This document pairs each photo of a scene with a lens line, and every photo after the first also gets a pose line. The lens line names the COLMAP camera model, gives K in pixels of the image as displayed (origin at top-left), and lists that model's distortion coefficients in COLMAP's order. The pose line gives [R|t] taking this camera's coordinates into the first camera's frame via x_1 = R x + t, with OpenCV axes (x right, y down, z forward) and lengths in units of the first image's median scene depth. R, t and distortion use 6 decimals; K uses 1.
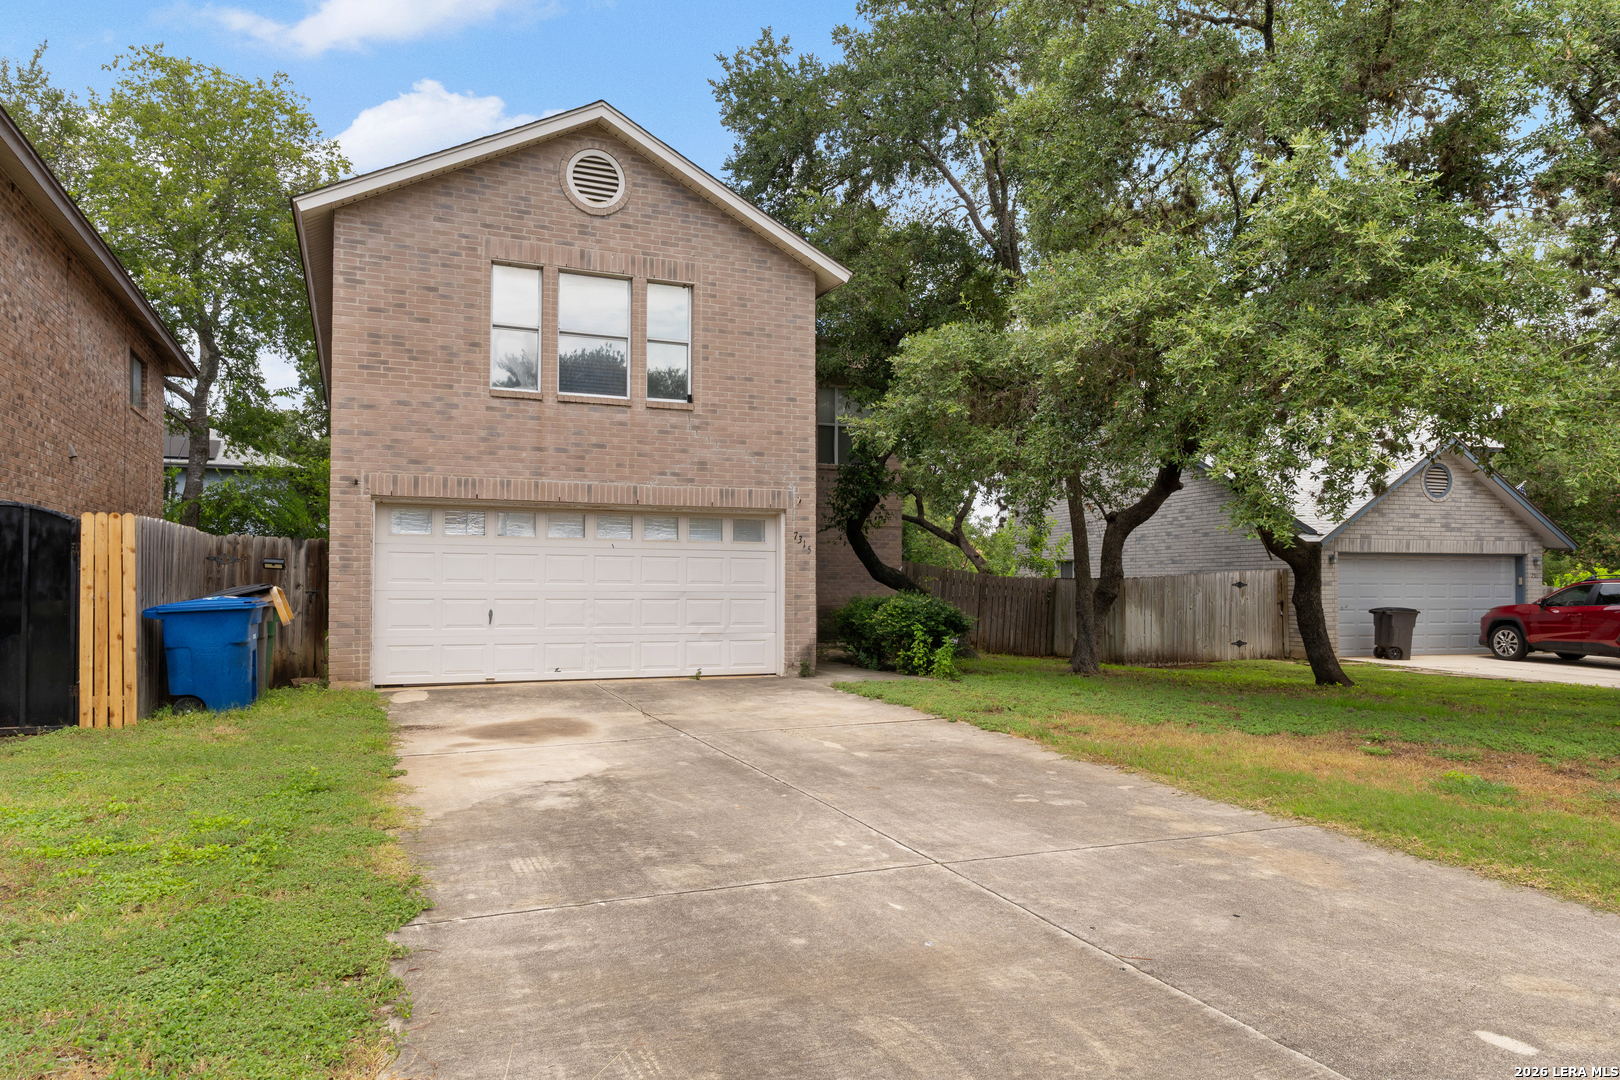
lens RADIAL K [[1028.7, 0, 807.9], [0, 1028.7, 556.6], [0, 0, 1]] dist [-0.004137, 0.004826]
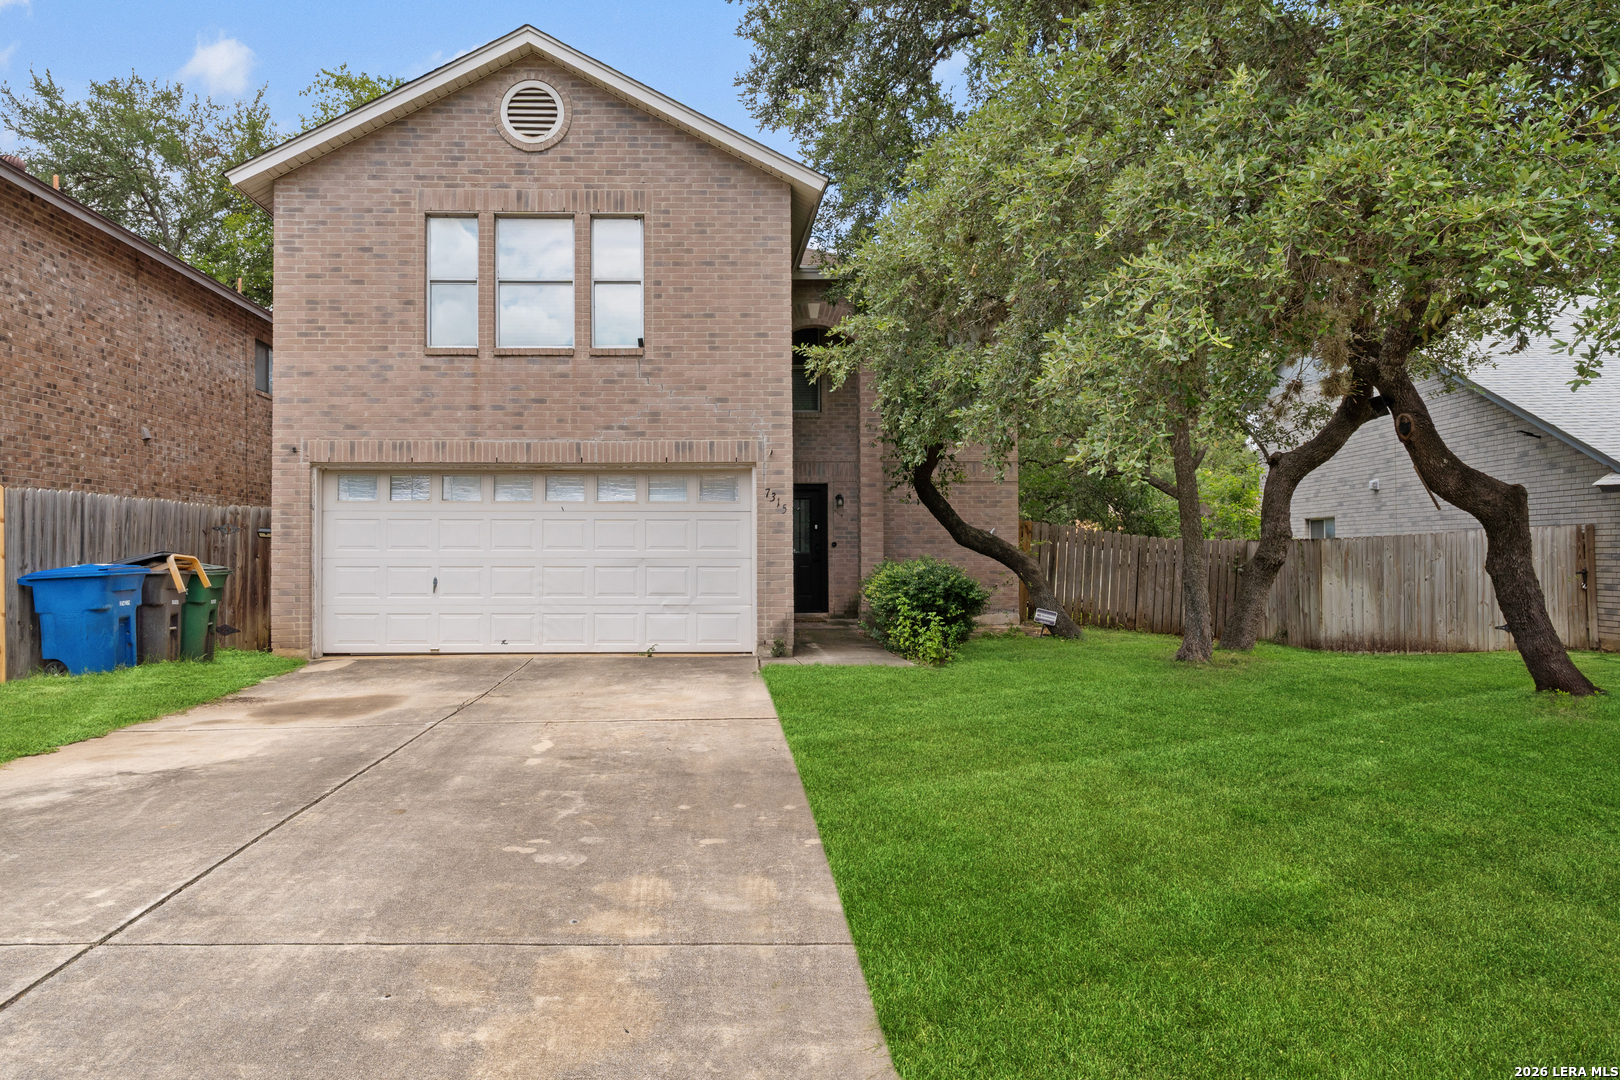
lens RADIAL K [[1026.4, 0, 810.6], [0, 1026.4, 529.4], [0, 0, 1]] dist [0.007372, 0.000178]
pose [[0.931038, -0.014096, -0.364650, 0.361135], [0.015352, 0.999882, 0.000545, 0.011204], [0.364599, -0.006106, 0.931145, 0.229803]]
